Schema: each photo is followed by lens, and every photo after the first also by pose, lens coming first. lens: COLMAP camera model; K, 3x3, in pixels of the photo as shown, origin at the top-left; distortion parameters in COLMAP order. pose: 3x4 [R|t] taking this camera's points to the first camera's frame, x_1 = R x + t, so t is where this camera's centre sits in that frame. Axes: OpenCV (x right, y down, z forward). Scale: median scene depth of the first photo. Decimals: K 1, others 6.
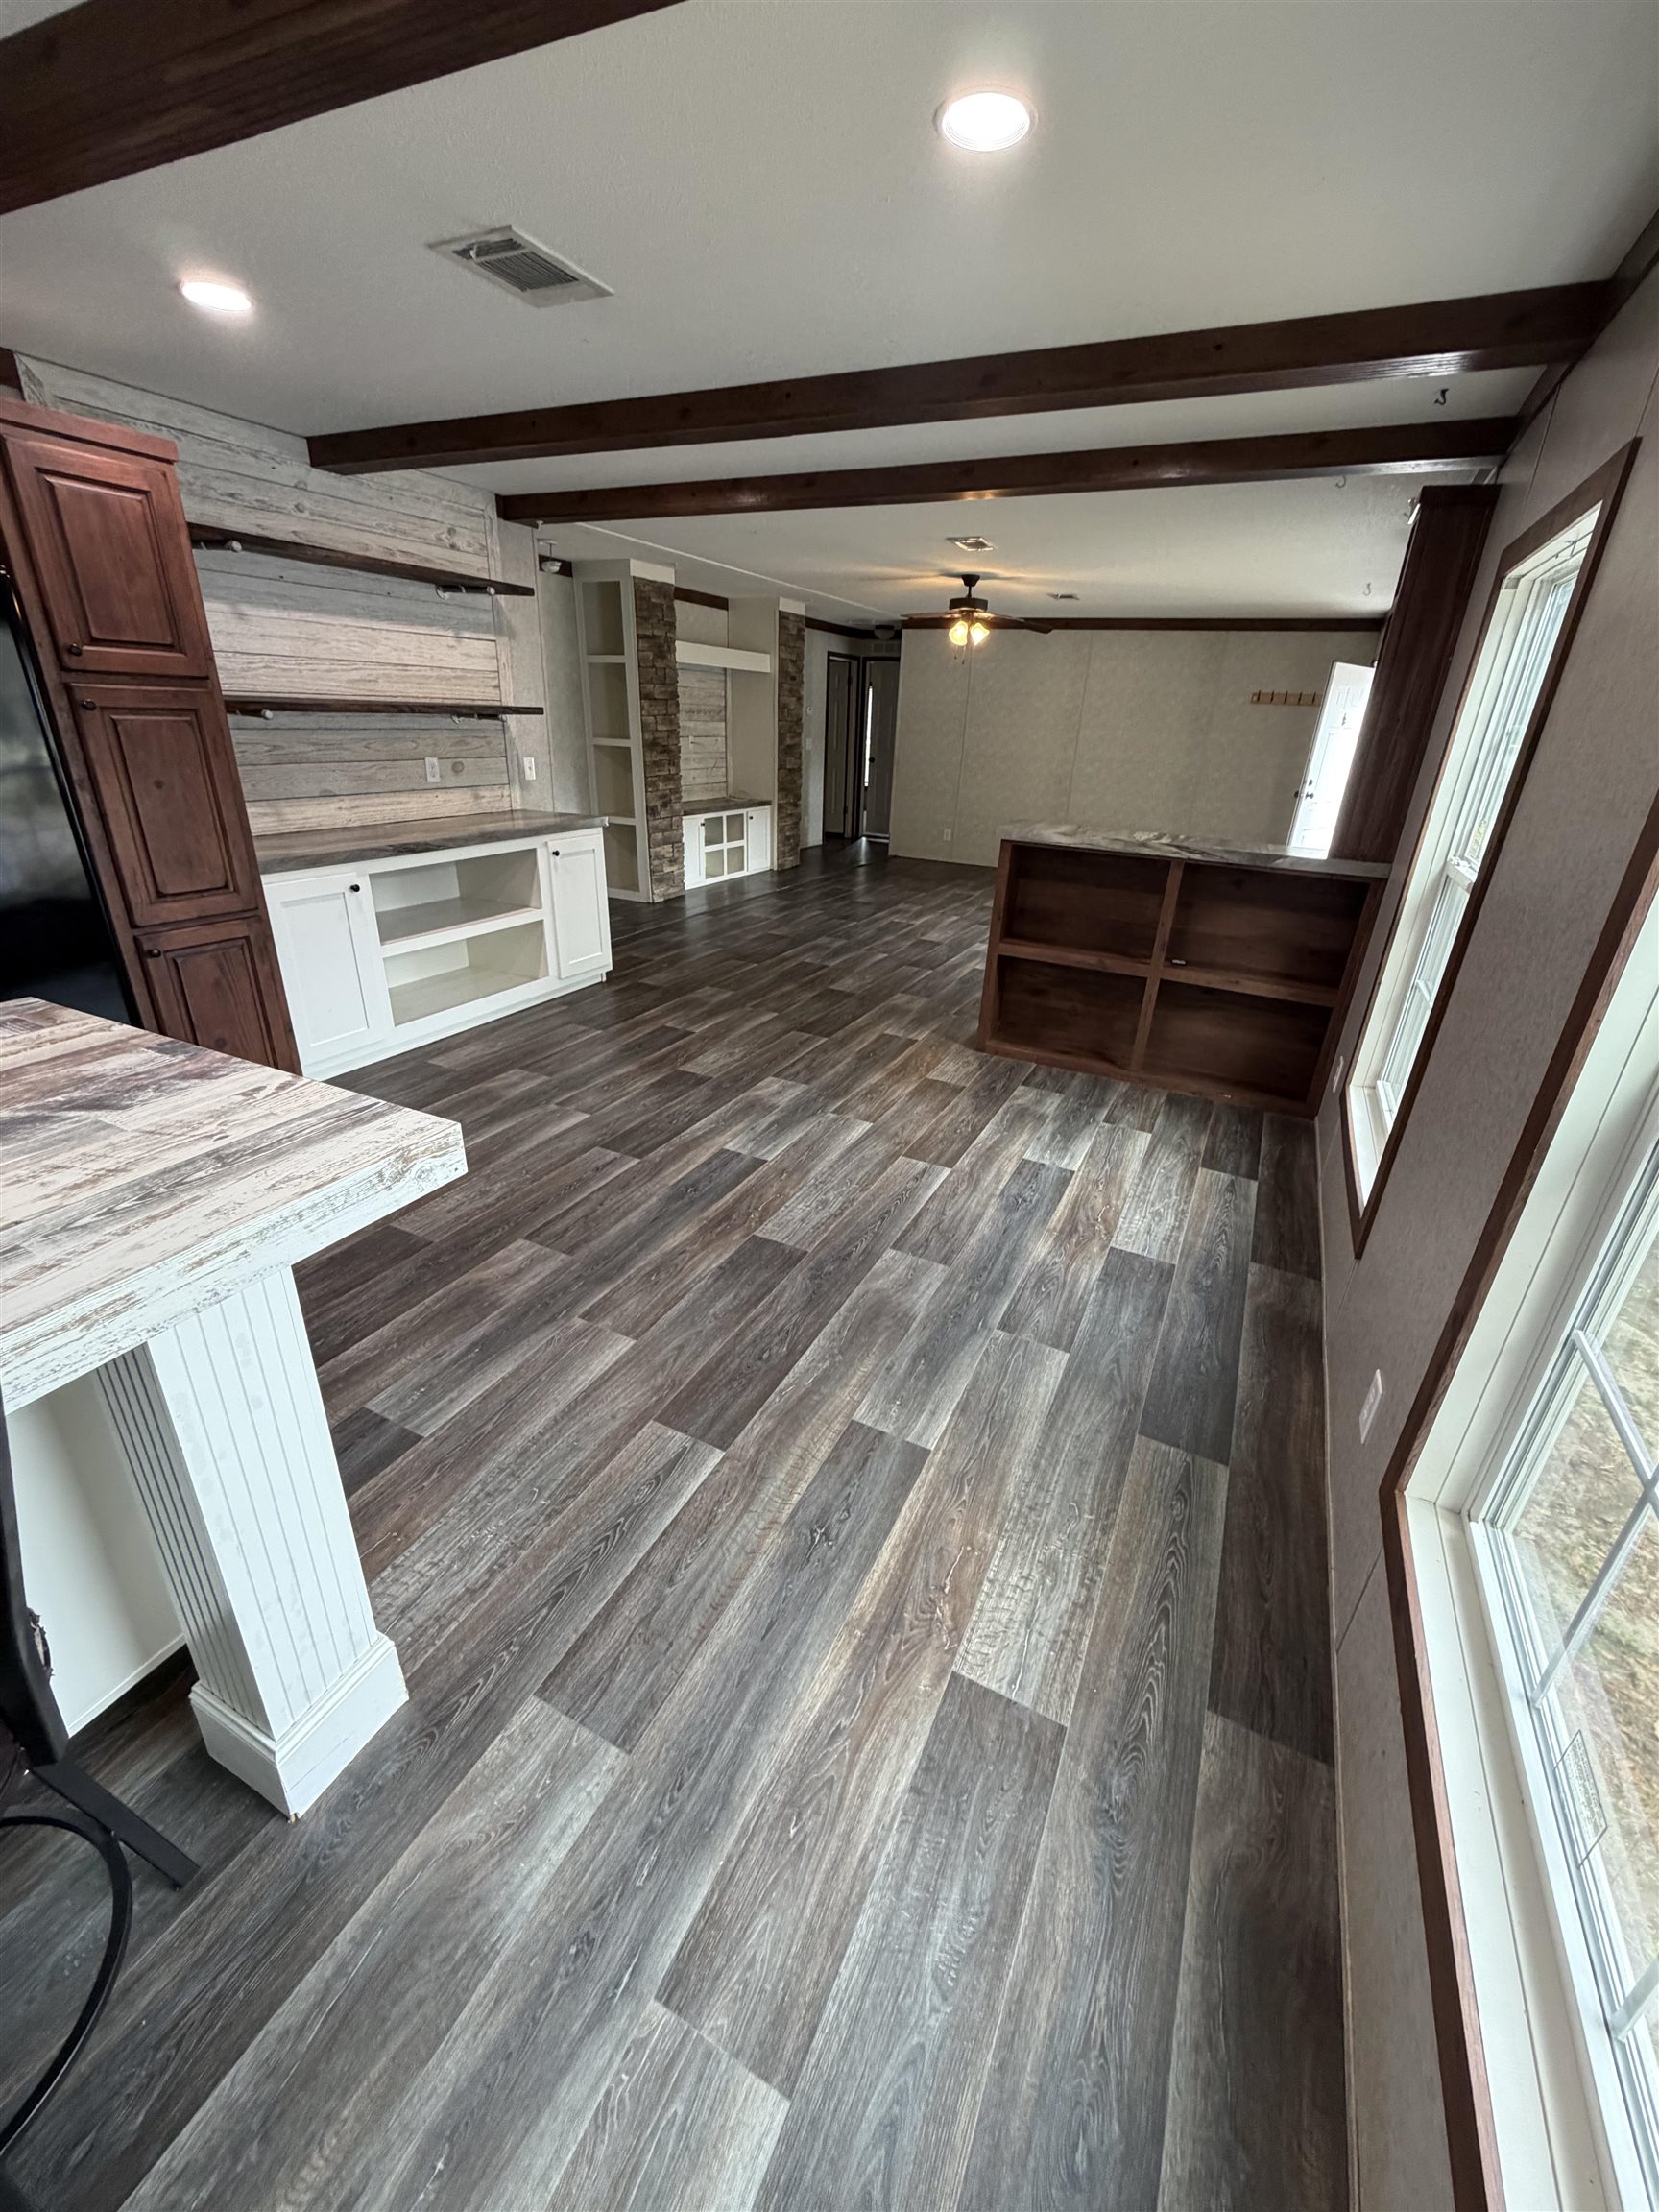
lens RADIAL K [[873.4, 0, 836.8], [0, 873.4, 1051.1], [0, 0, 1]] dist [0.001368, -0.000213]
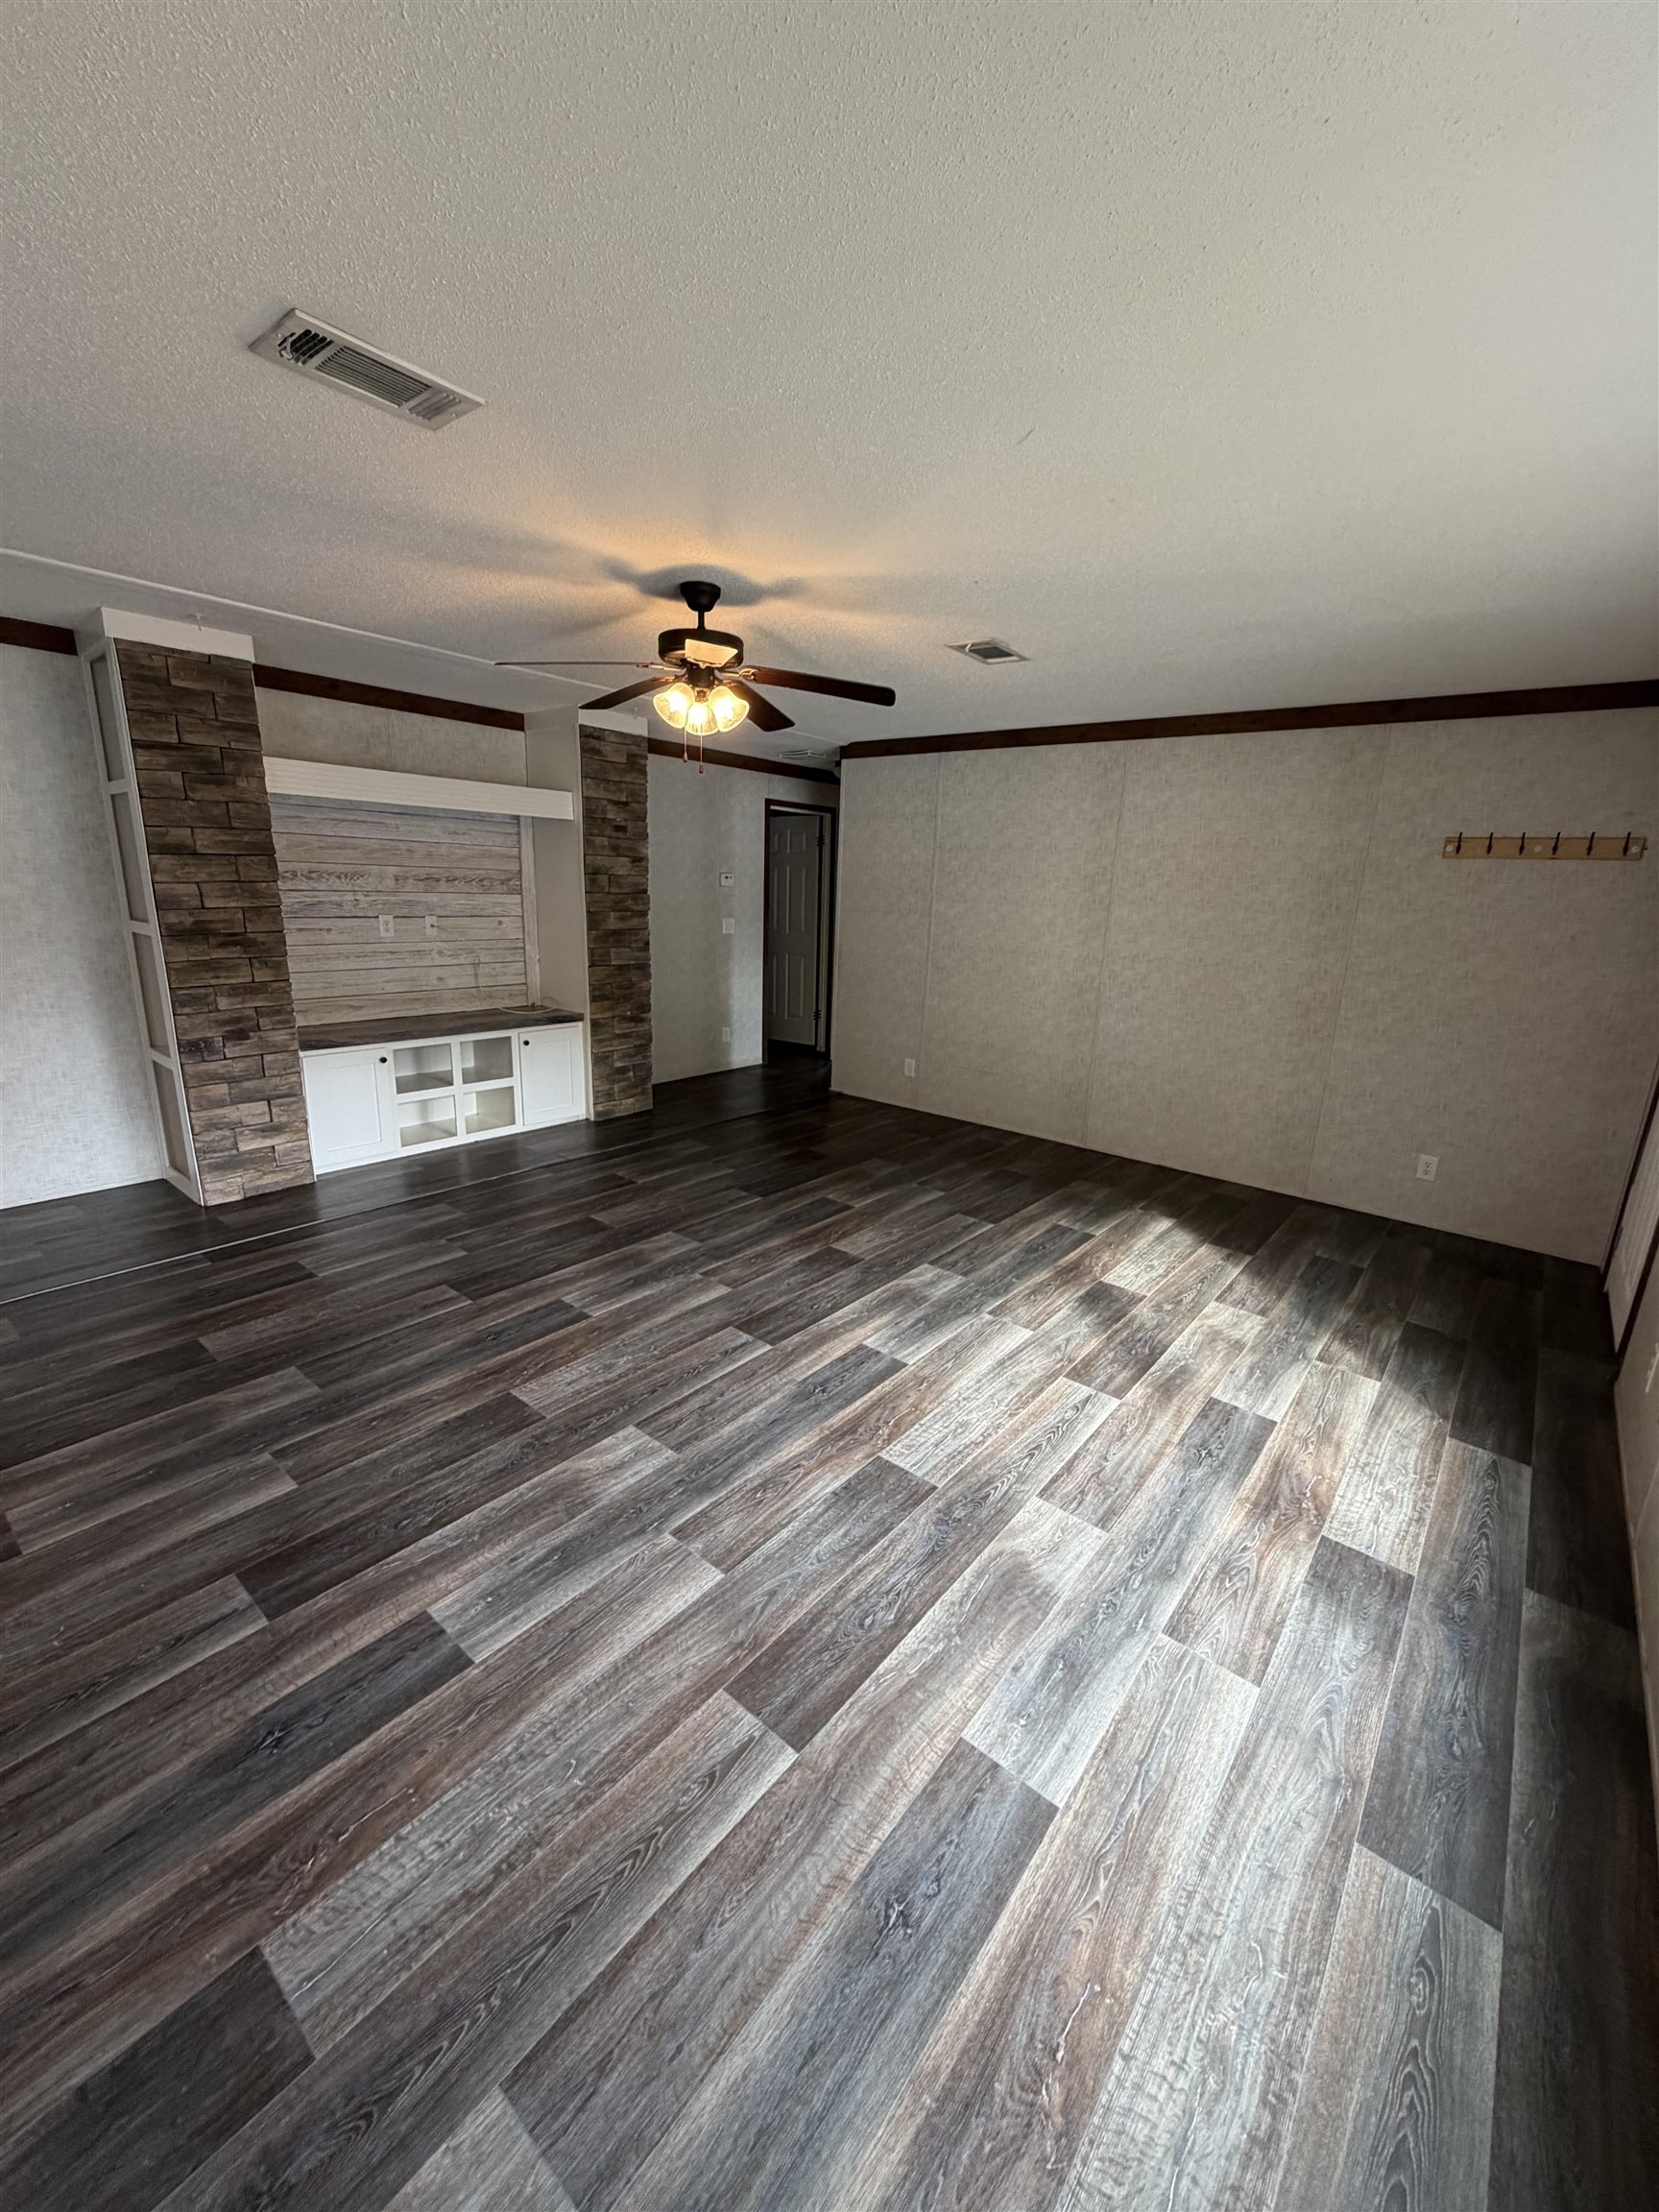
lens RADIAL K [[873.4, 0, 847.8], [0, 873.4, 1066.0], [0, 0, 1]] dist [0.001368, -0.000213]
pose [[0.976380, 0.042361, -0.211867, 0.056692], [-0.077874, 0.983680, -0.162201, -0.038226], [0.201538, 0.174868, 0.963745, 0.103012]]
